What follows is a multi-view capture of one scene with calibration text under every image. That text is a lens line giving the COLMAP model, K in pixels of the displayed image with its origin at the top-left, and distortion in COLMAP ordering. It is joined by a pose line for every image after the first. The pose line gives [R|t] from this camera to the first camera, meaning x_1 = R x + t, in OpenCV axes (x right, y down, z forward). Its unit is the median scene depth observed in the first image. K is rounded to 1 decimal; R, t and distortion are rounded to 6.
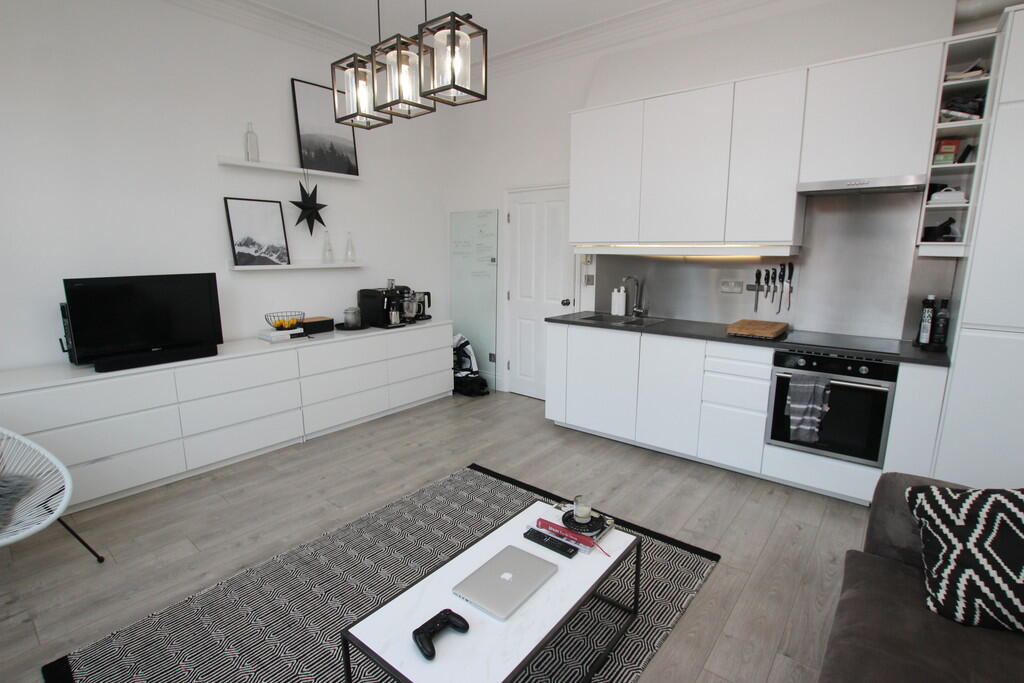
lens RADIAL K [[487.1, 0, 514.4], [0, 487.1, 343.7], [0, 0, 1]] dist [-0.029685, 0.000948]
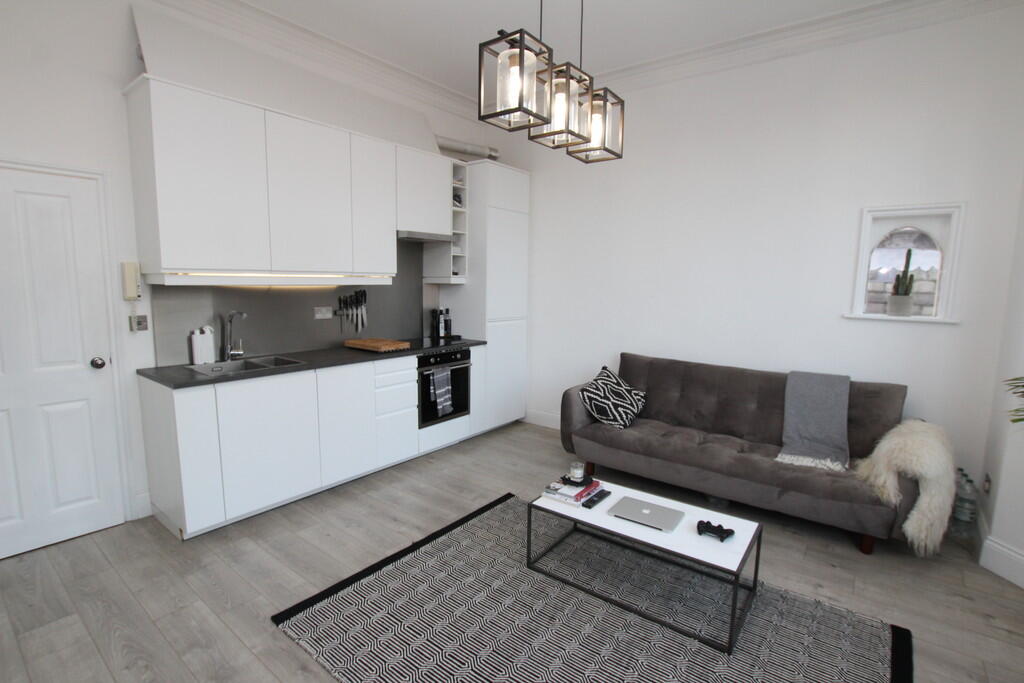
lens RADIAL K [[487.1, 0, 514.4], [0, 487.1, 343.7], [0, 0, 1]] dist [-0.029685, 0.000948]
pose [[-0.022132, -0.130337, 0.991223, -0.663688], [0.173810, 0.975866, 0.132198, -0.127960], [-0.984530, 0.175210, 0.001056, 0.629205]]
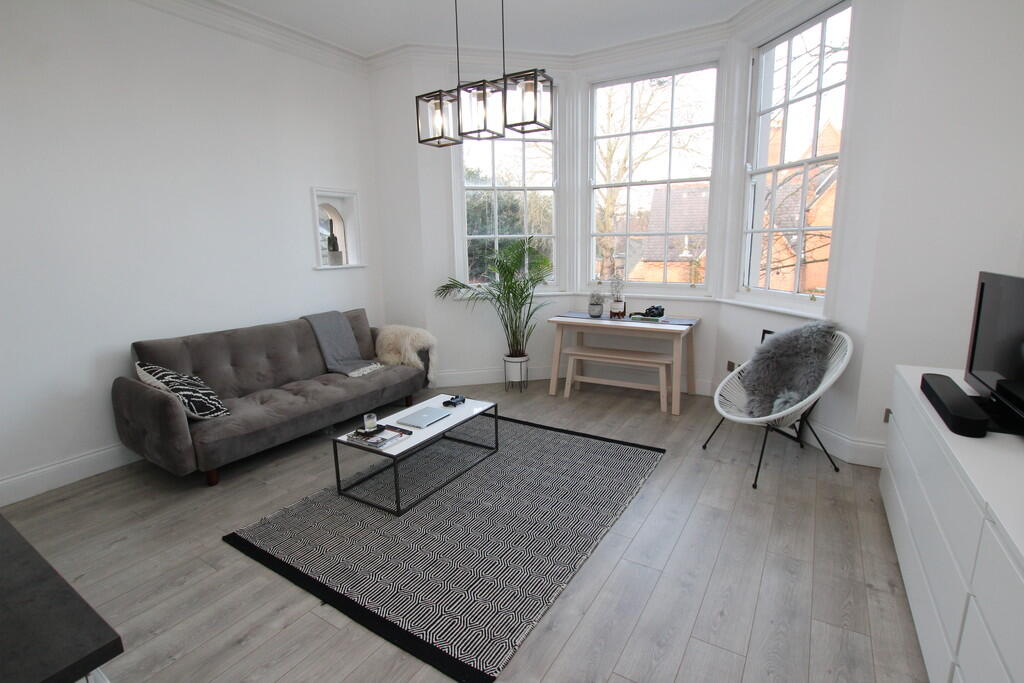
lens RADIAL K [[487.1, 0, 514.4], [0, 487.1, 343.7], [0, 0, 1]] dist [-0.029685, 0.000948]
pose [[-0.992517, 0.041234, -0.114936, -0.075047], [-0.005606, 0.924878, 0.380223, -0.251895], [0.121980, 0.378022, -0.917725, 1.314198]]
